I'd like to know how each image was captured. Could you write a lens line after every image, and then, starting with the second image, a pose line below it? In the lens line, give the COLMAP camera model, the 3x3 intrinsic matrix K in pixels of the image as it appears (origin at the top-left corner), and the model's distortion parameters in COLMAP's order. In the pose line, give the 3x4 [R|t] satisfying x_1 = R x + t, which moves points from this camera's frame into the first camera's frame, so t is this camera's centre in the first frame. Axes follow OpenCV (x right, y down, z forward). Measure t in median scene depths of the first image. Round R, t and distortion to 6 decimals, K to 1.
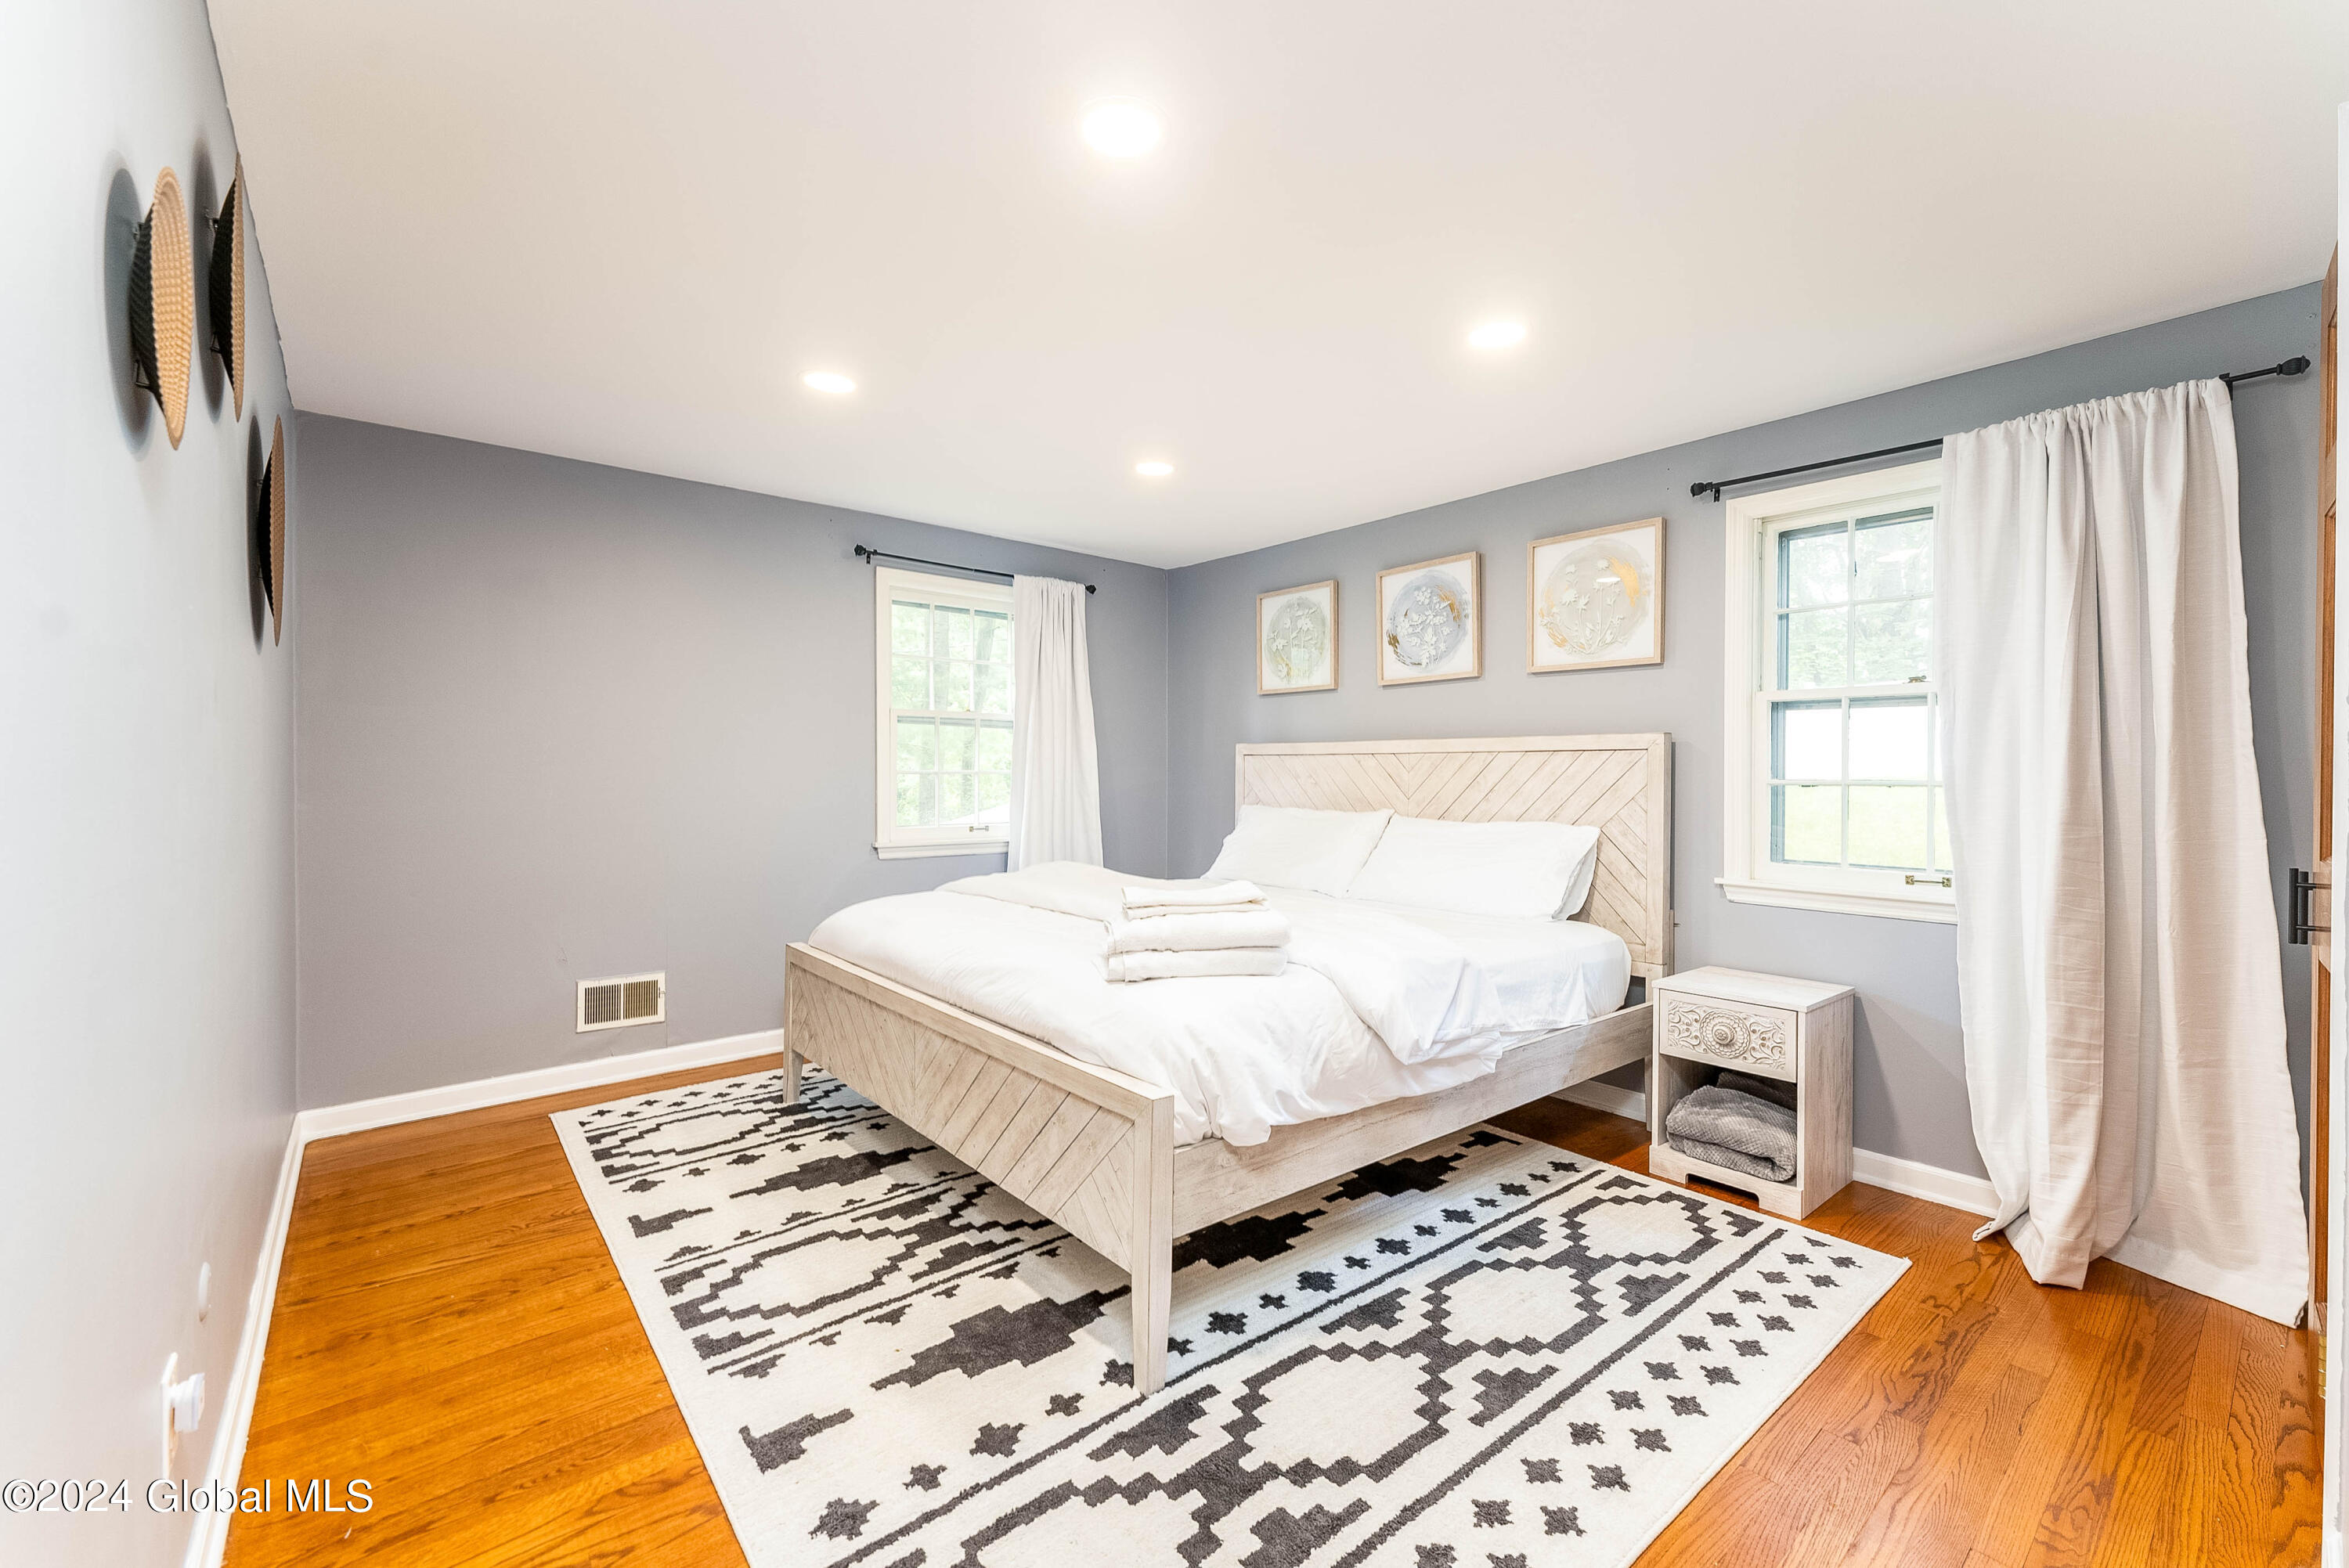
lens RADIAL K [[956.3, 0, 1174.2], [0, 956.3, 776.1], [0, 0, 1]] dist [0.001443, 0.000410]
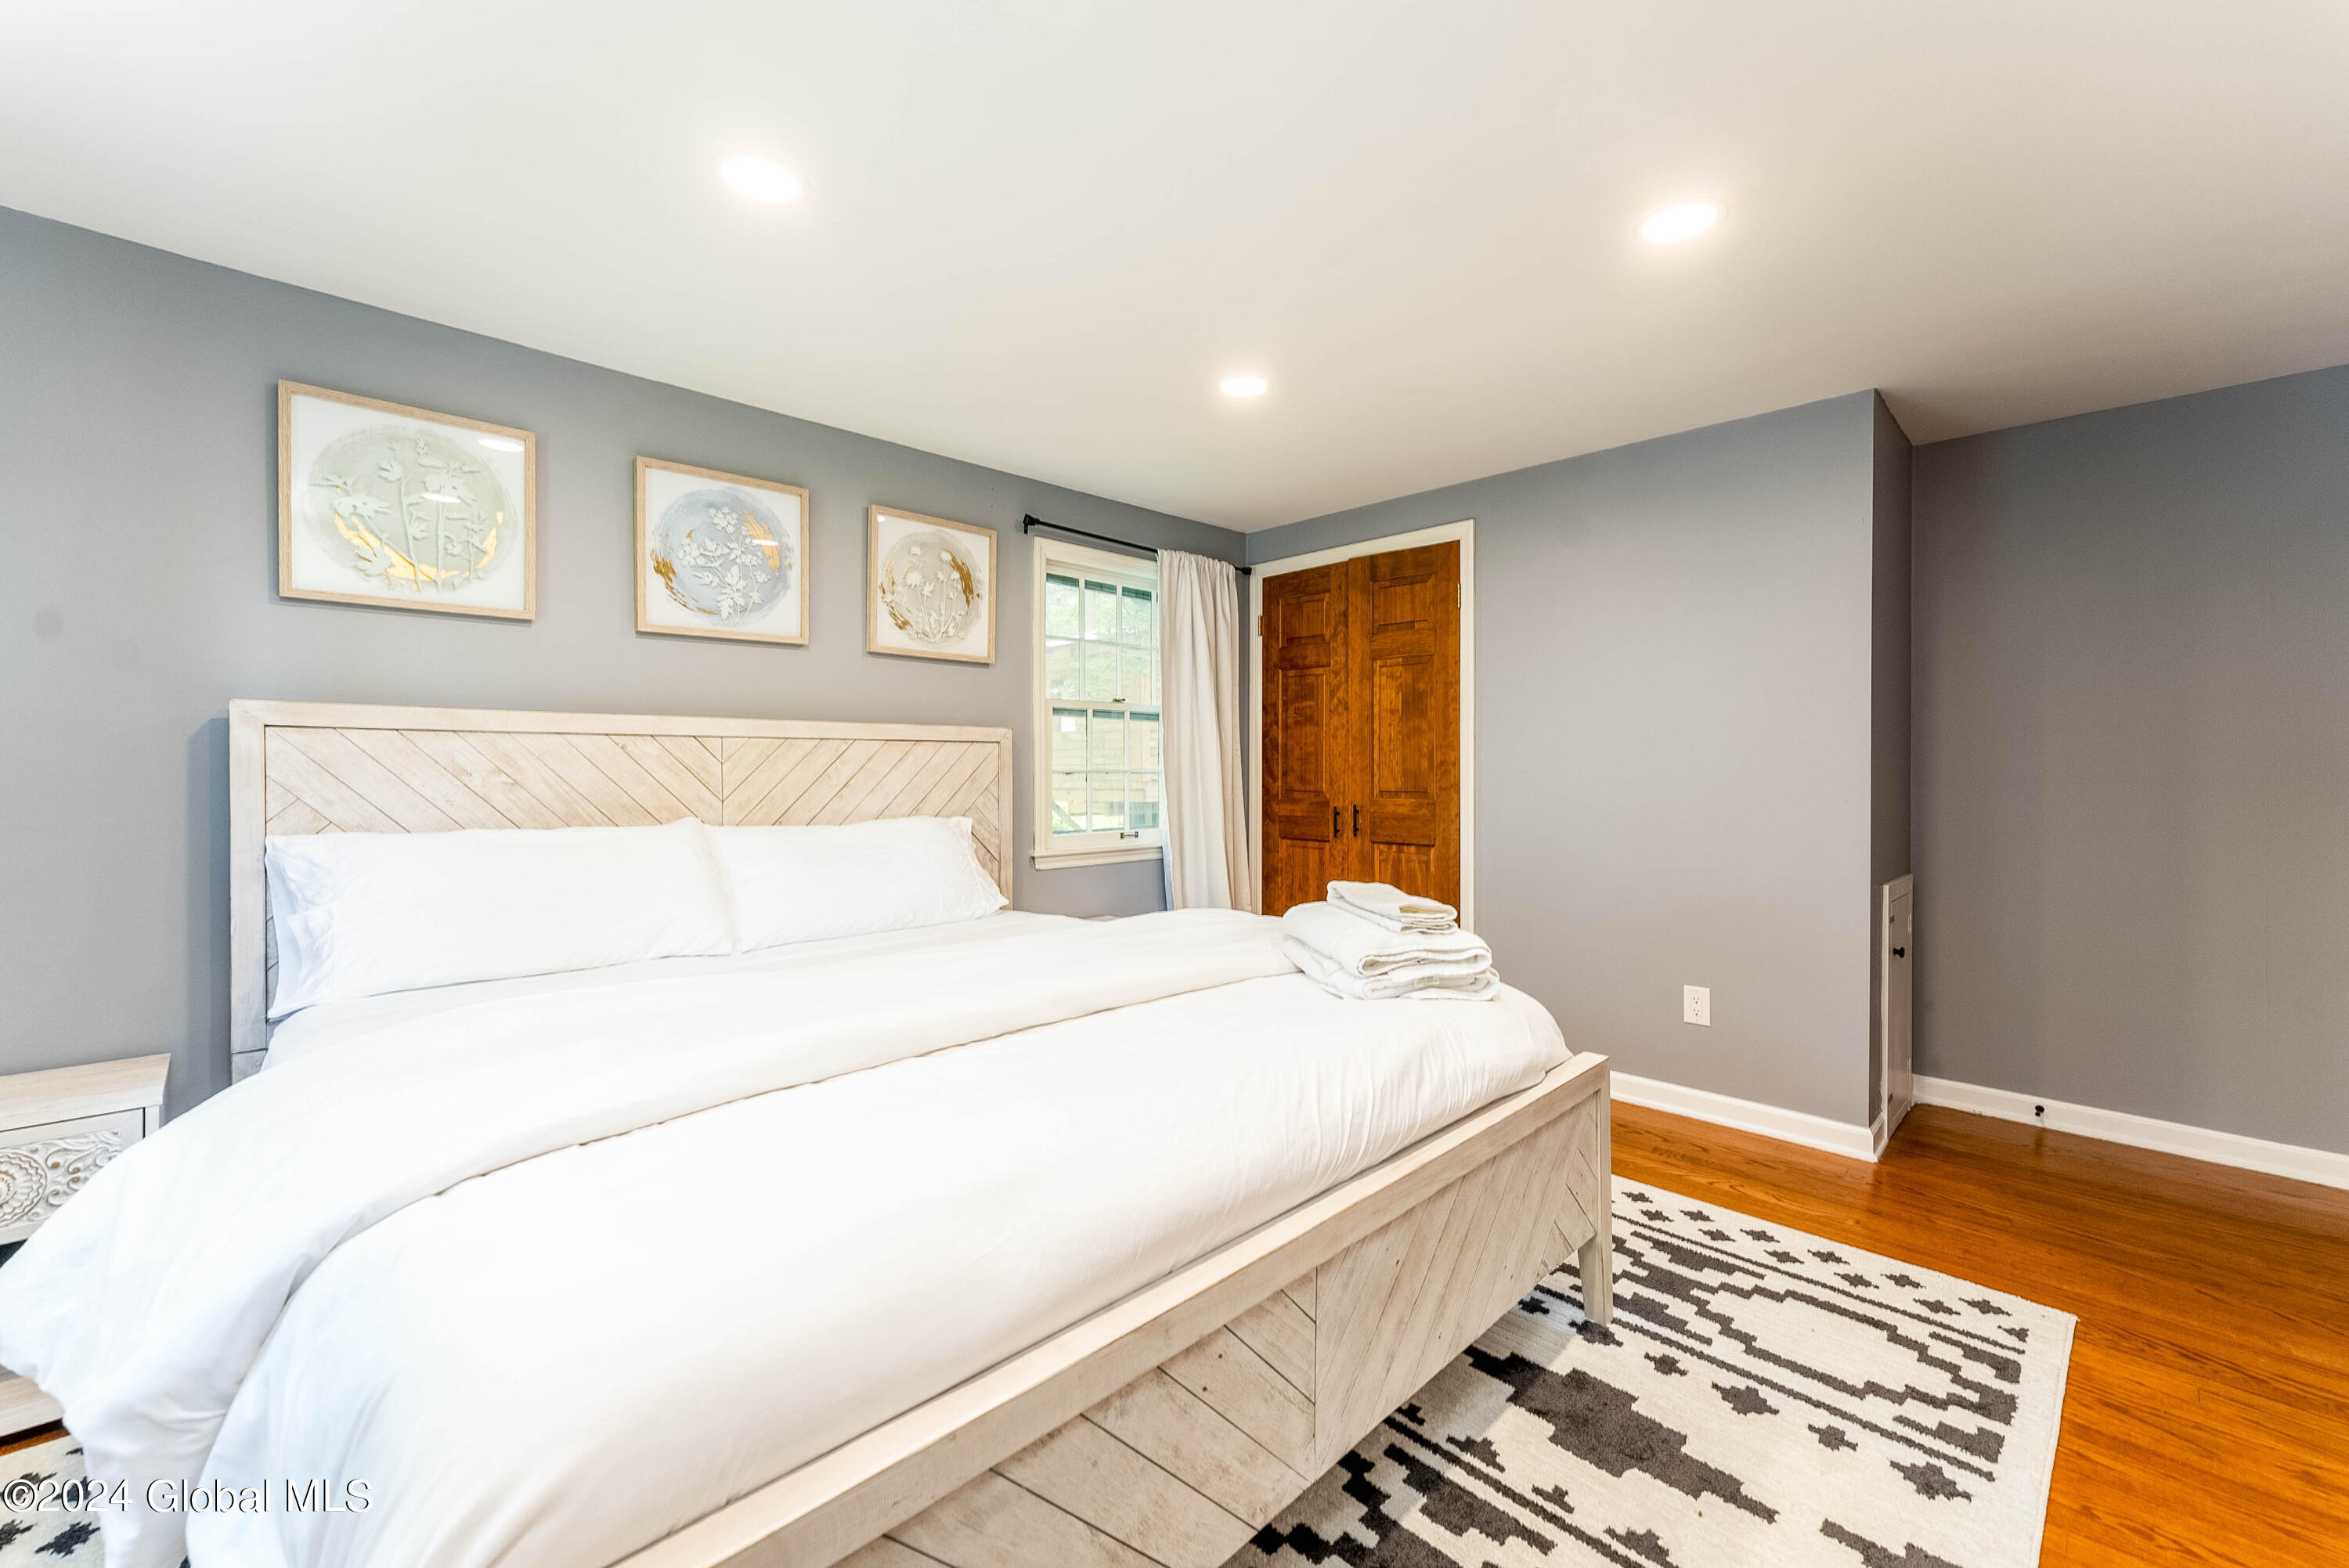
lens RADIAL K [[956.3, 0, 1175.7], [0, 956.3, 774.7], [0, 0, 1]] dist [0.001443, 0.000410]
pose [[-0.093284, -0.015741, 0.995515, -0.541277], [-0.000063, 0.999875, 0.015804, -0.007773], [-0.995640, 0.001412, -0.093273, 0.797945]]
